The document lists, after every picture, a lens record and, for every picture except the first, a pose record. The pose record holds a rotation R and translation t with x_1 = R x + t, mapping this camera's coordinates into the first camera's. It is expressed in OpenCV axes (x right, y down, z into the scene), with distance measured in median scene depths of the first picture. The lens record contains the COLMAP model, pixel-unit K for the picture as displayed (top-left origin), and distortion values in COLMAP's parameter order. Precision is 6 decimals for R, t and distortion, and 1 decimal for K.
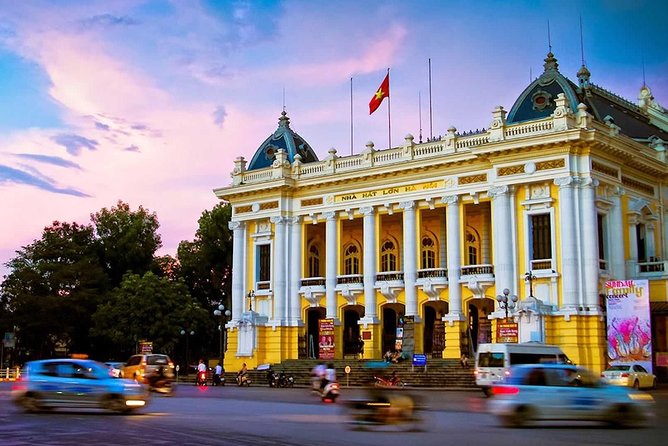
lens RADIAL K [[1032.7, 0, 334.0], [0, 1032.7, 223.0], [0, 0, 1]] dist [-0.272635, 0.044737]
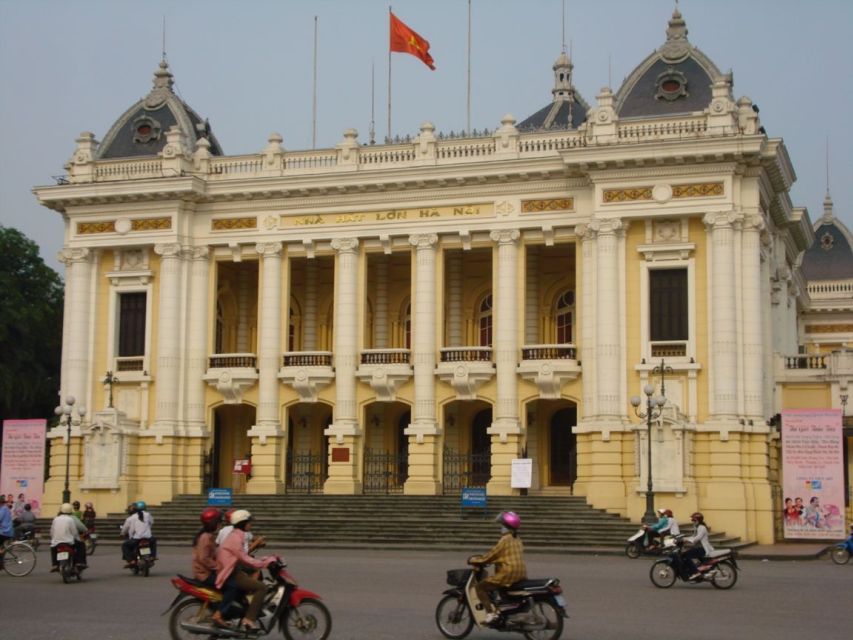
lens RADIAL K [[1420.1, 0, 426.6], [0, 1420.1, 374.1], [0, 0, 1]] dist [0.032619, -0.051576]
pose [[0.912469, 0.041588, 0.407026, -0.233869], [-0.060874, 0.997548, 0.034541, 0.028705], [-0.404592, -0.056295, 0.912763, 0.213936]]
